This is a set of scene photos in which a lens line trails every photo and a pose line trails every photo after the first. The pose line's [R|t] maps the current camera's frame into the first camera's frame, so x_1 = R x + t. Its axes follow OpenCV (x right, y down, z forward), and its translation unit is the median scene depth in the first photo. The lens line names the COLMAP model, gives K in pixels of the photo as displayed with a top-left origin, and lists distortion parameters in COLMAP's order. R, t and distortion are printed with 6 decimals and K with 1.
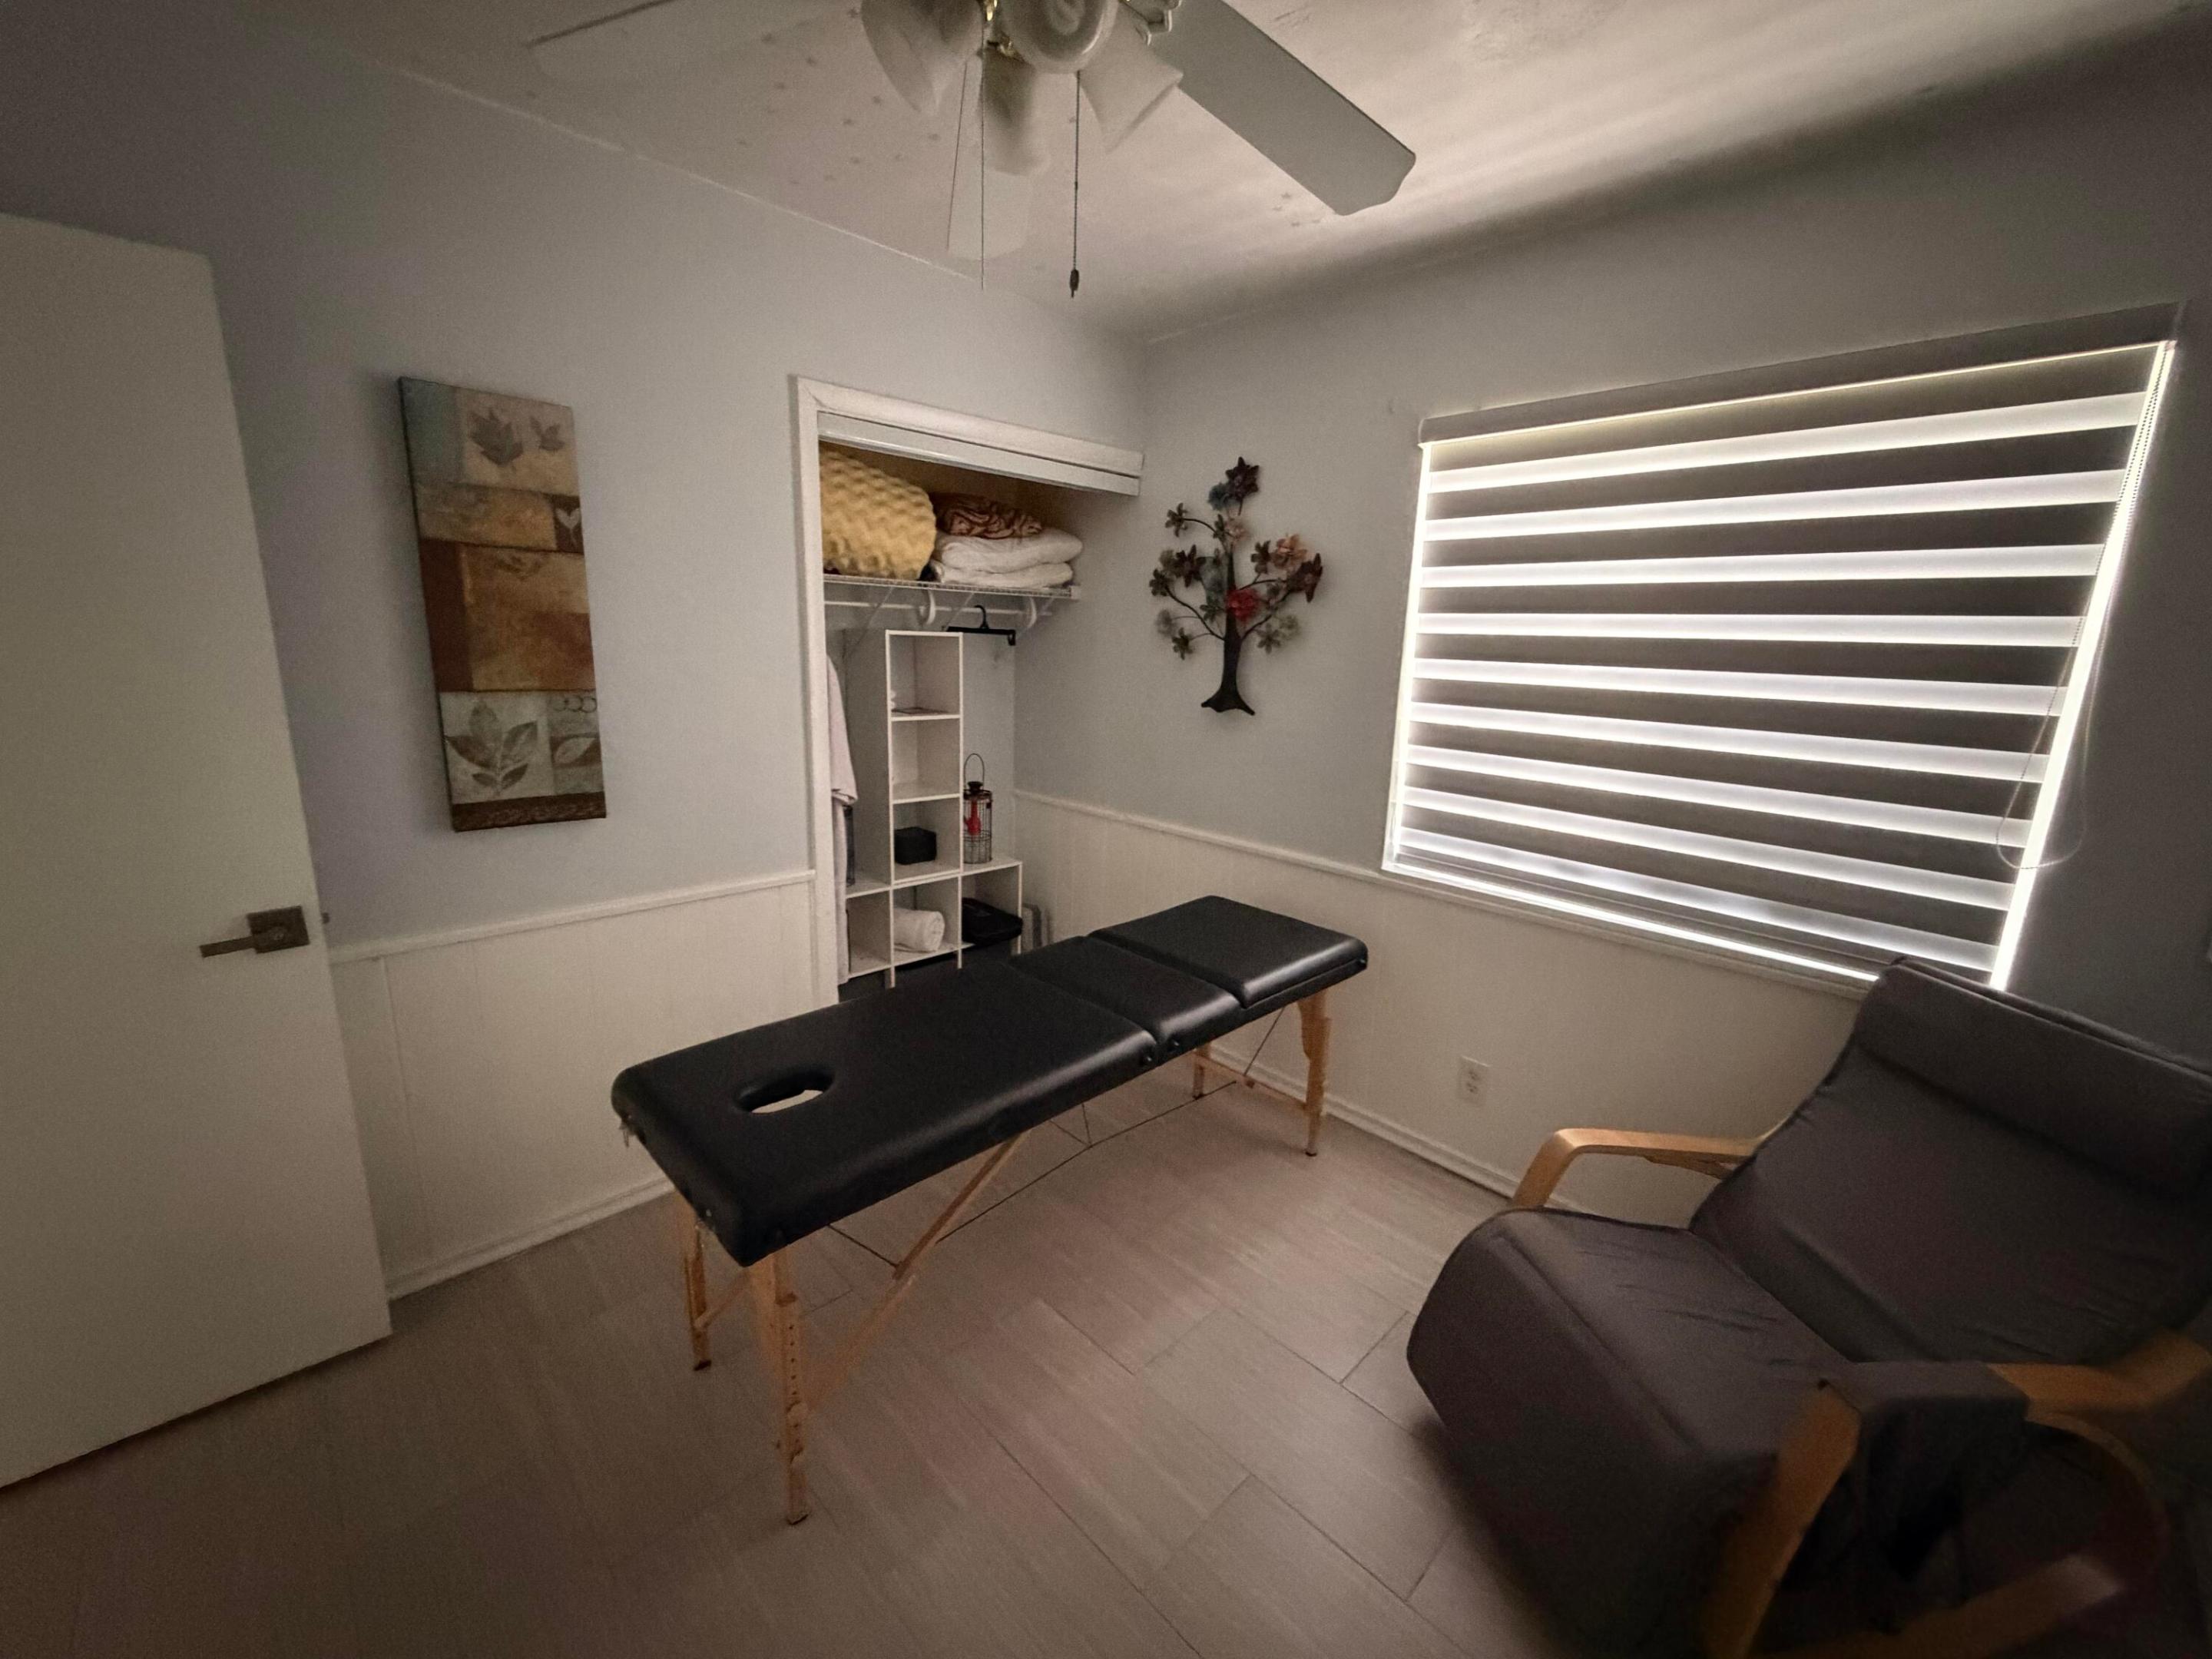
lens RADIAL K [[885.7, 0, 1105.5], [0, 885.7, 823.4], [0, 0, 1]] dist [0.000765, -0.000008]
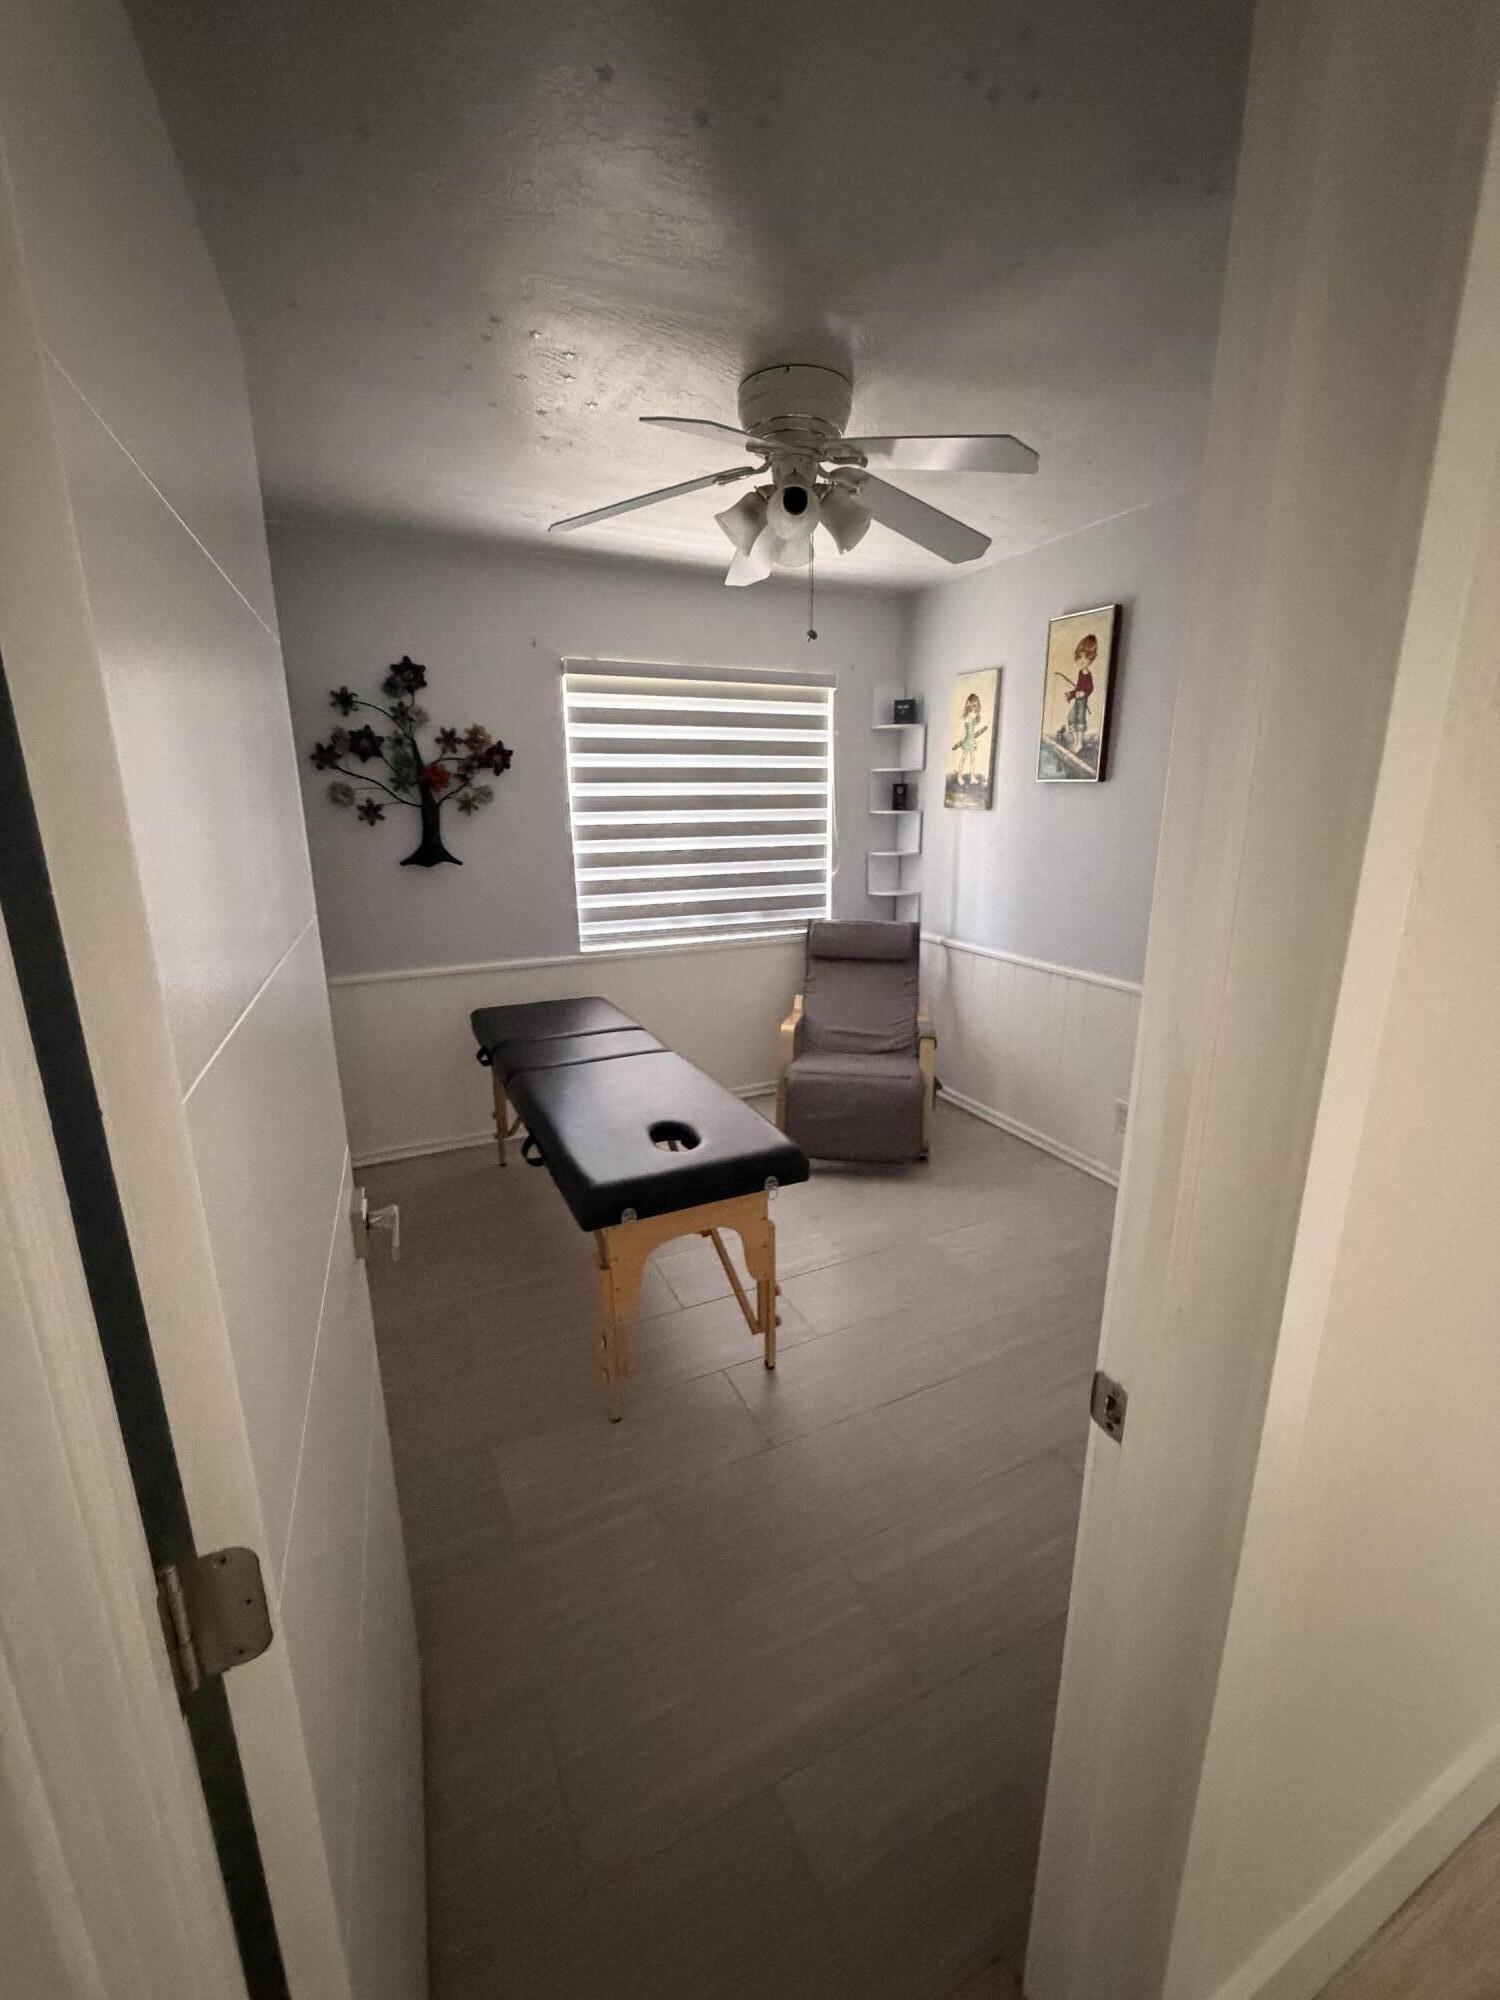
lens RADIAL K [[800.8, 0, 749.2], [0, 800.8, 1000.1], [0, 0, 1]] dist [0.000765, -0.000008]
pose [[0.314864, -0.260842, 0.912591, -0.826514], [0.221825, 0.955091, 0.196456, -0.072109], [-0.922851, 0.140578, 0.358585, 0.234027]]
